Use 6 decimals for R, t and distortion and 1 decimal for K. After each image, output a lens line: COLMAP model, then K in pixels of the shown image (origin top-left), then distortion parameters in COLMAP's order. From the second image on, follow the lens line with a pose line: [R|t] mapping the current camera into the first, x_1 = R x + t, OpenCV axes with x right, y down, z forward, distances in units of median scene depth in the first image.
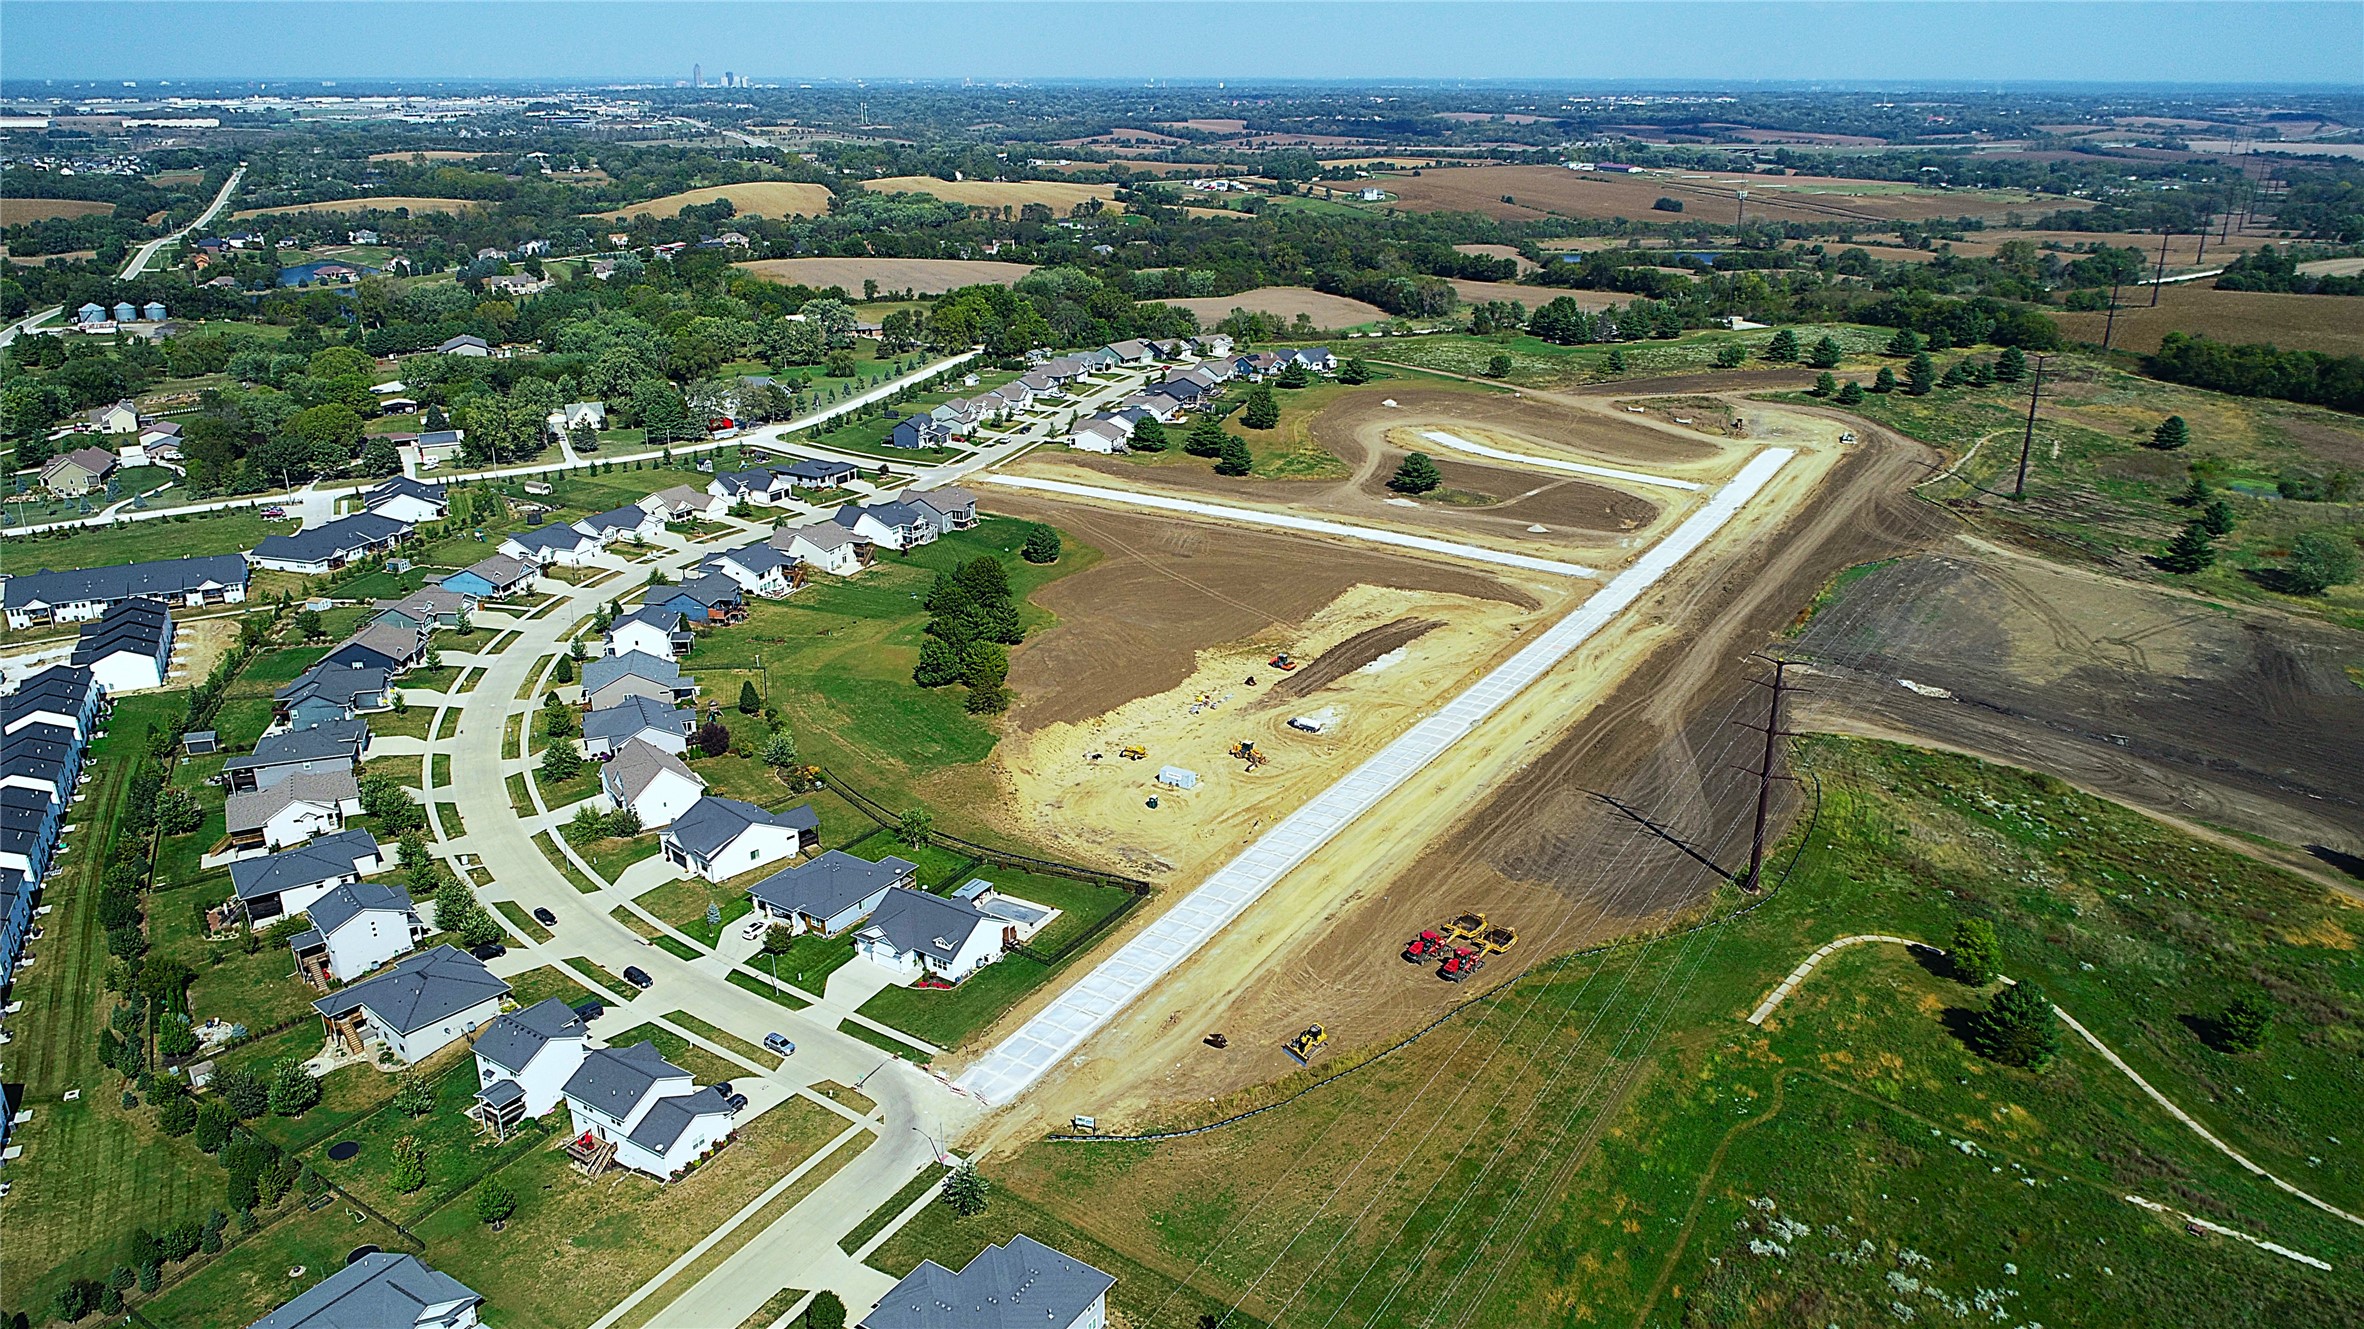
lens RADIAL K [[1650.2, 0, 1180.1], [0, 1650.2, 617.9], [0, 0, 1]] dist [0.001940, -0.003115]
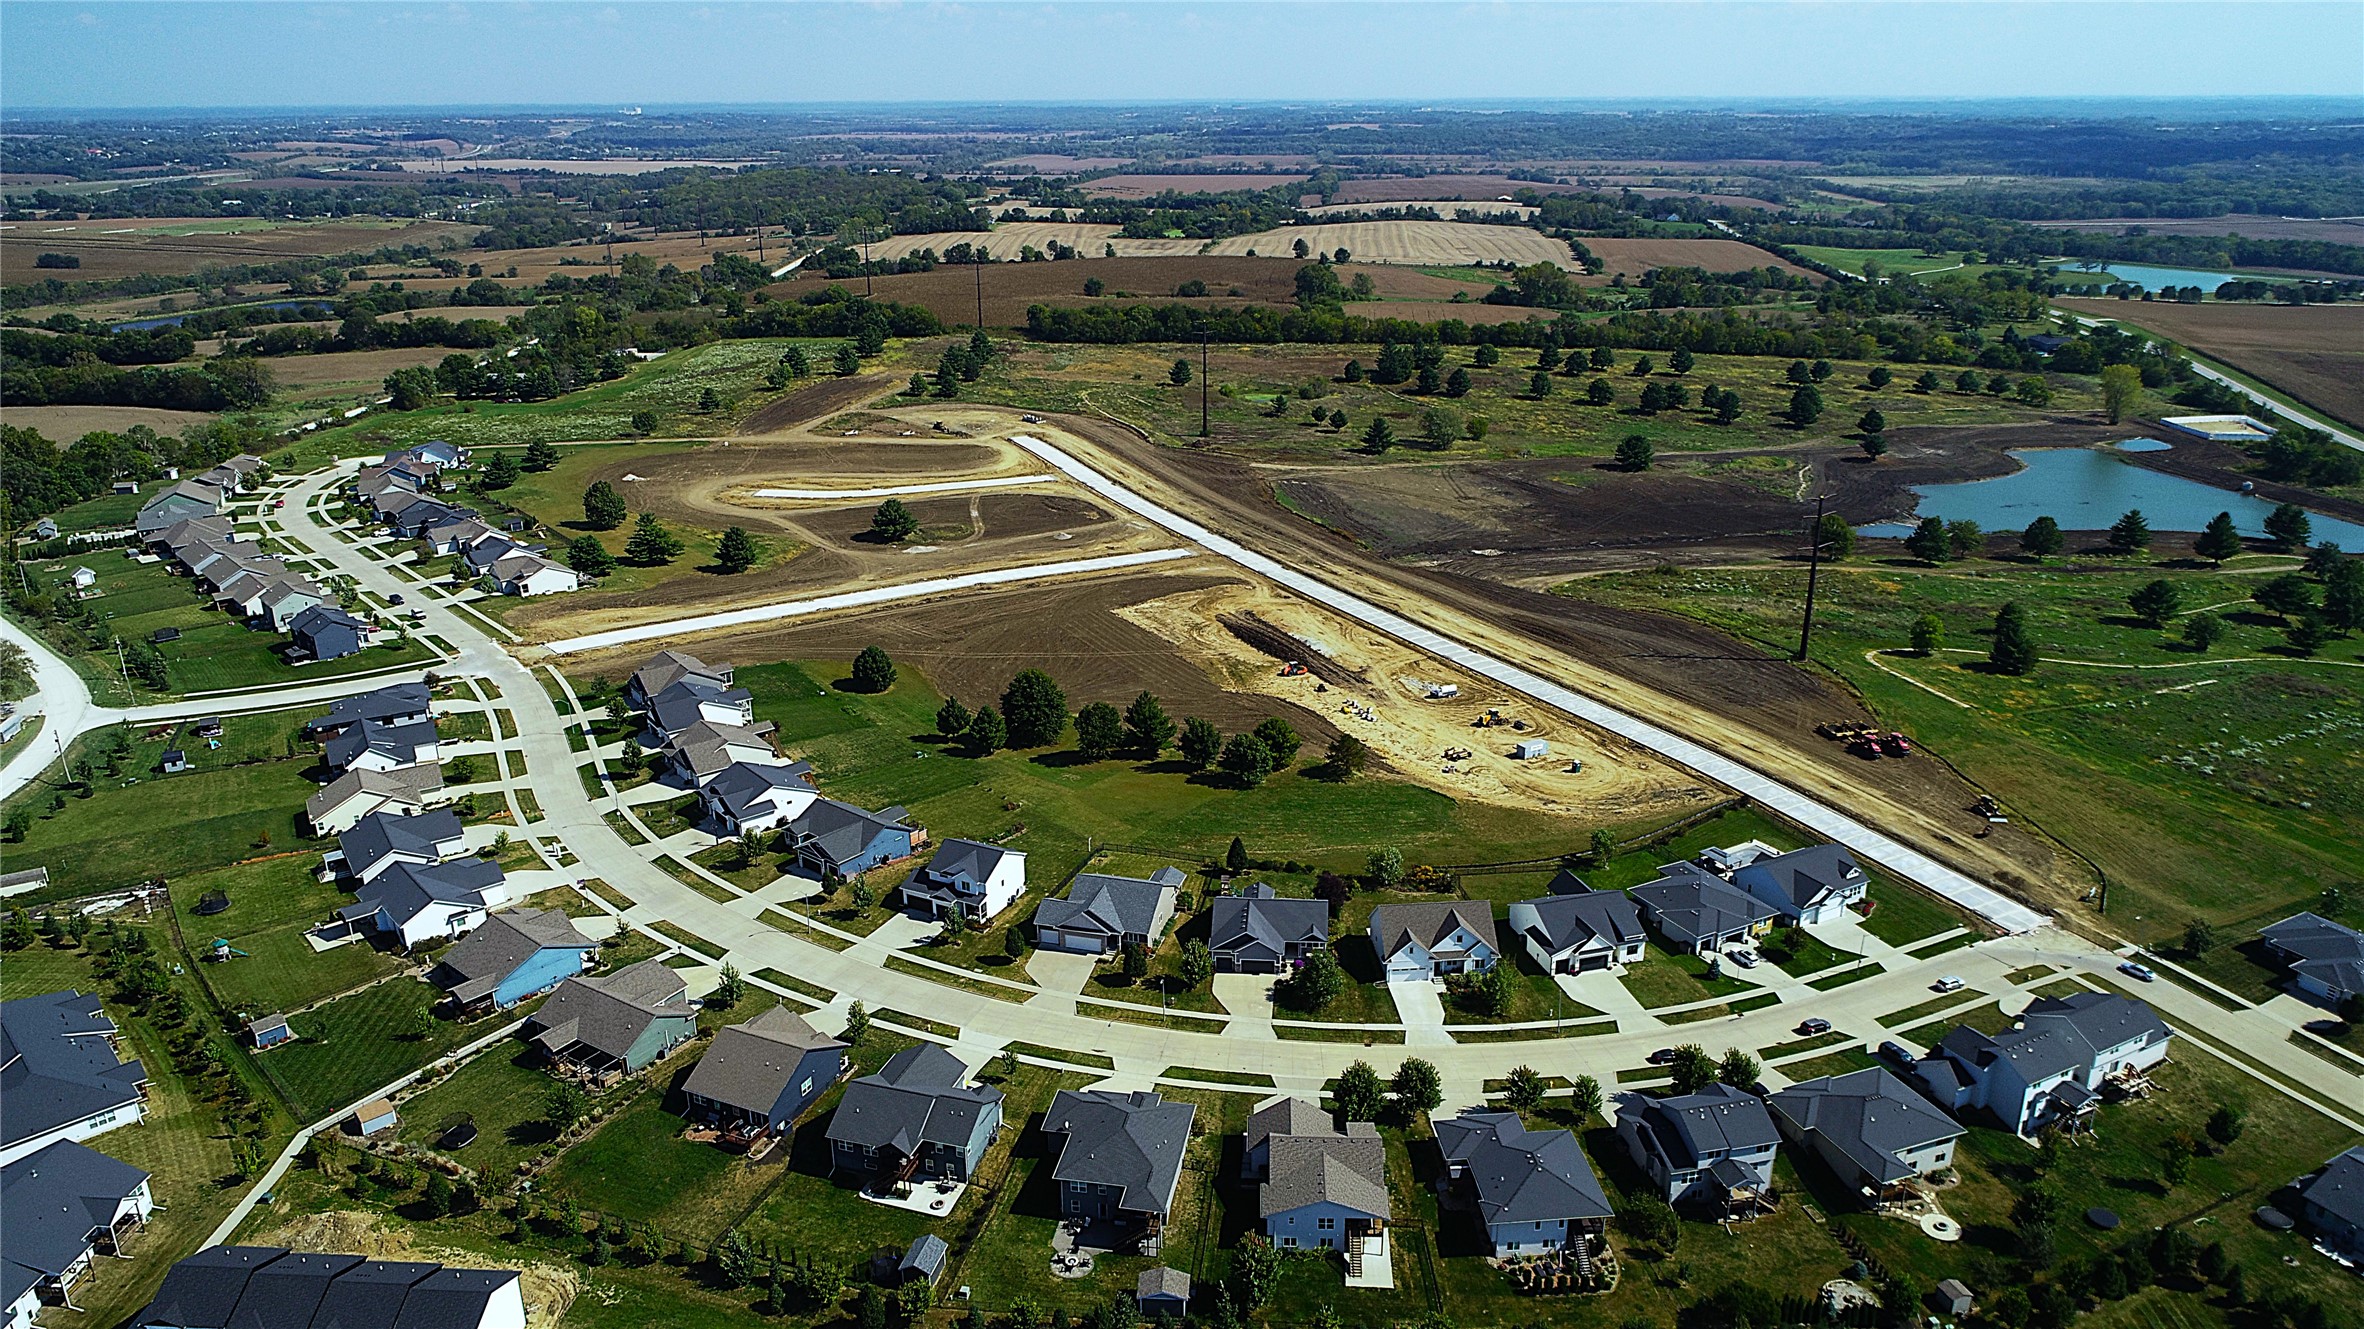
lens RADIAL K [[1639.8, 0, 1182.0], [0, 1639.8, 664.5], [0, 0, 1]] dist [-0.000617, -0.000119]
pose [[0.491510, -0.293378, 0.819967, -0.548250], [0.281845, 0.944463, 0.168977, -0.114001], [-0.824003, 0.148050, 0.546901, 0.319741]]
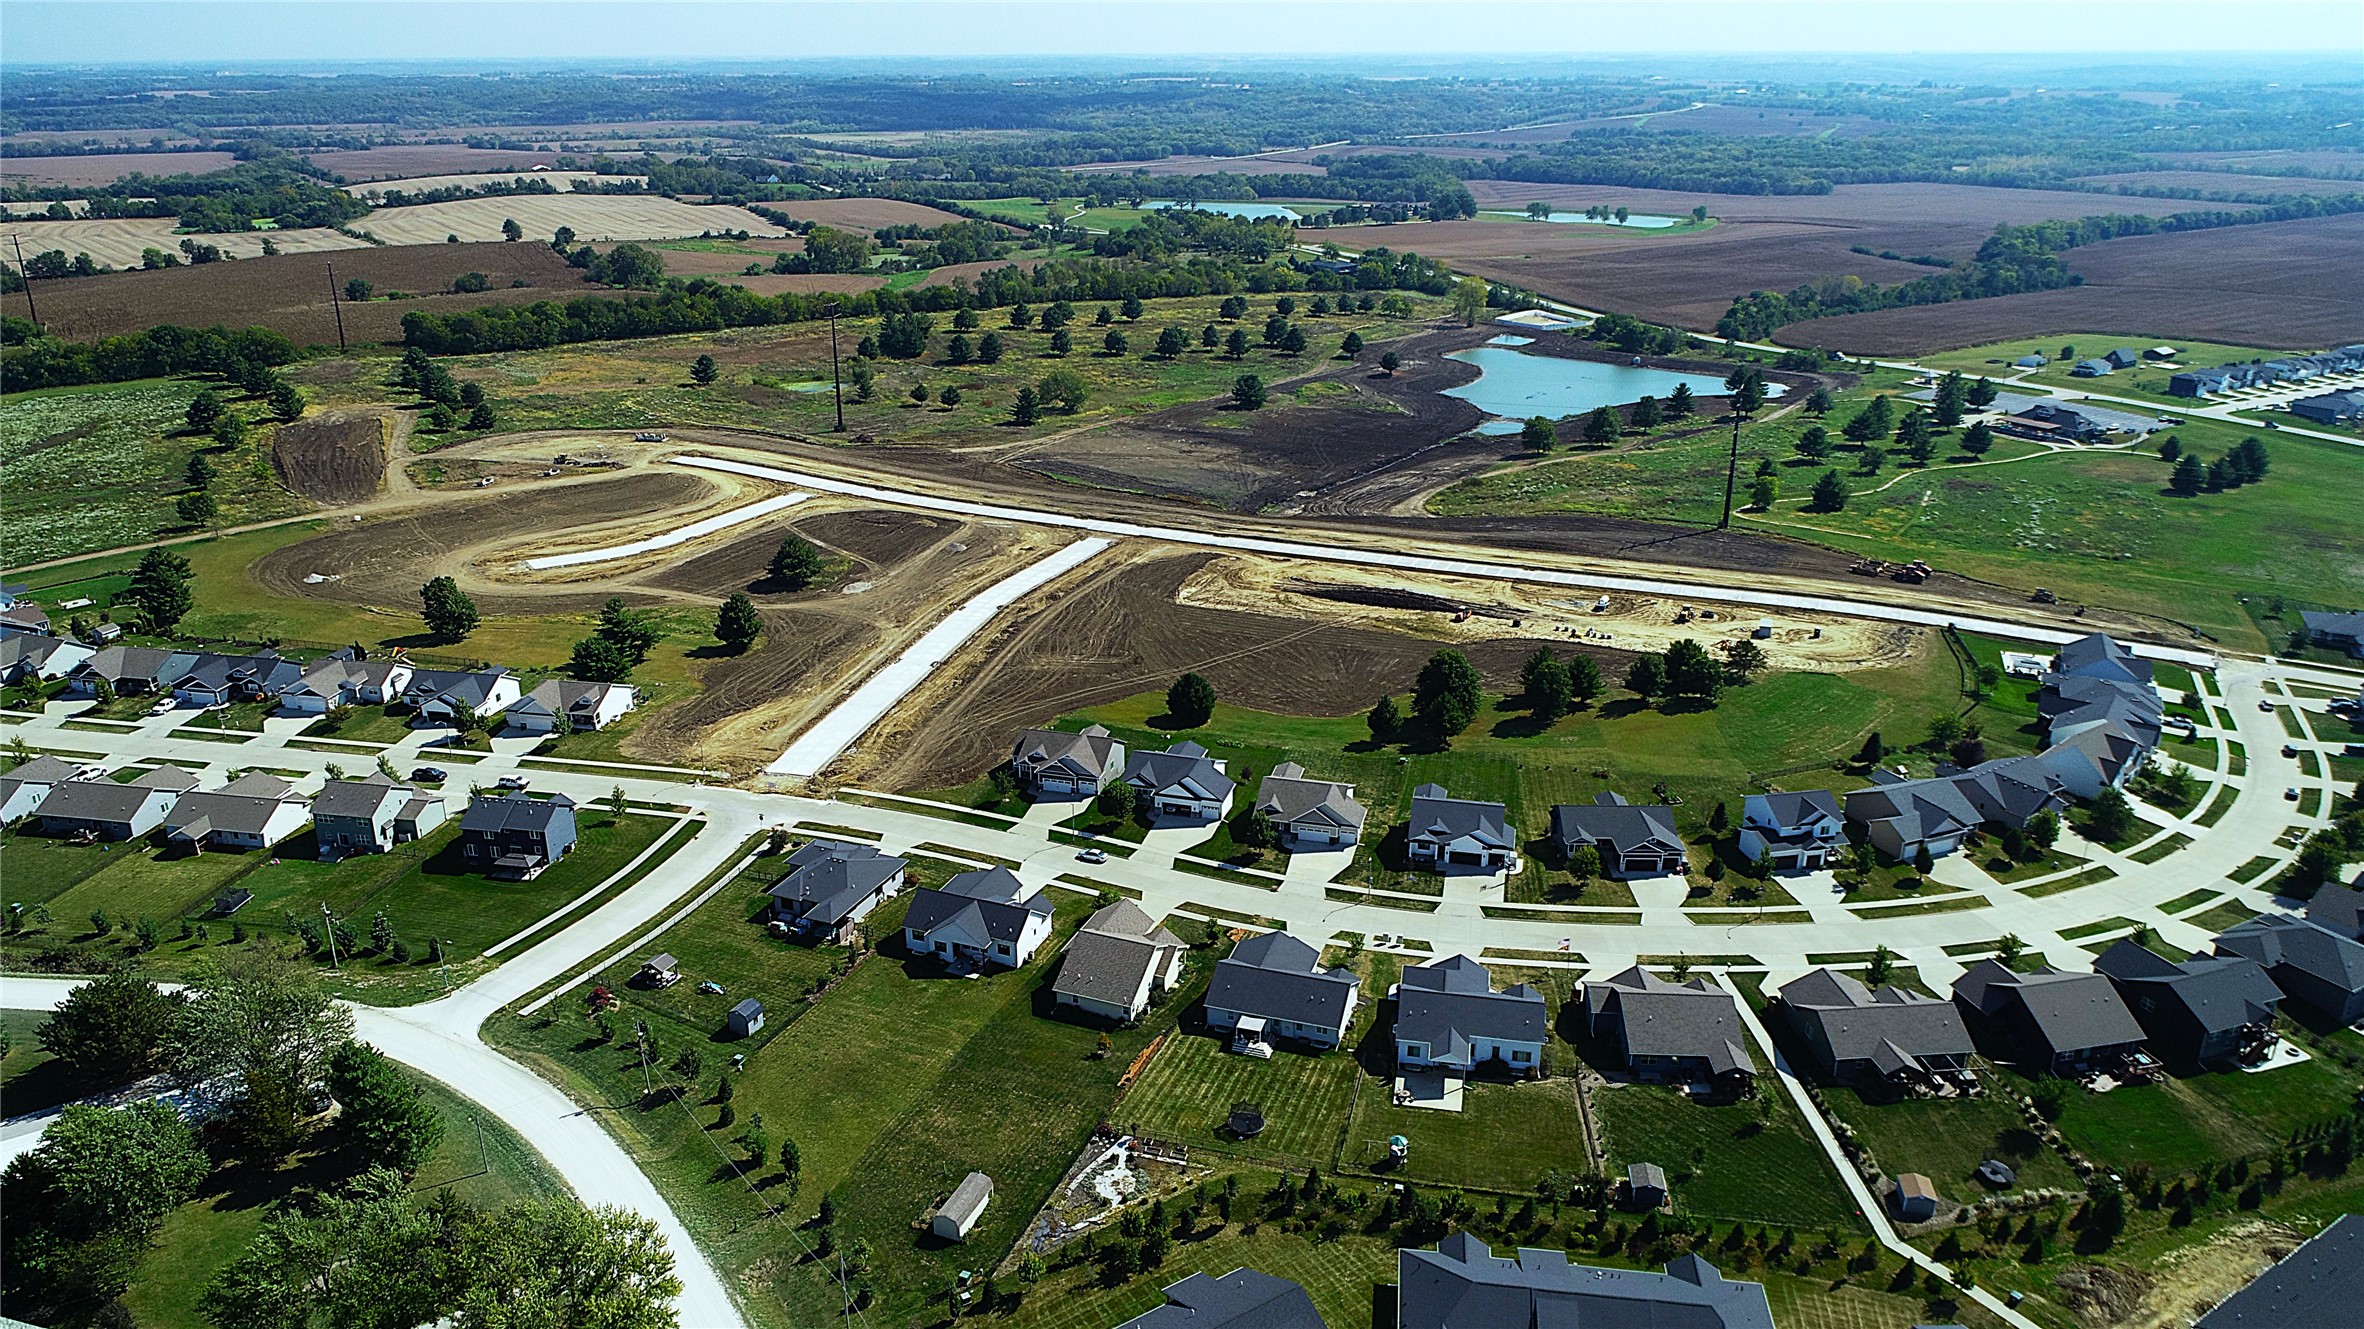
lens RADIAL K [[1681.5, 0, 1139.8], [0, 1681.5, 664.5], [0, 0, 1]] dist [-0.002364, -0.002995]
pose [[-0.139325, -0.345094, 0.928170, -0.620975], [0.316498, 0.872628, 0.371952, -0.277444], [-0.938306, 0.345586, -0.012357, 0.807490]]
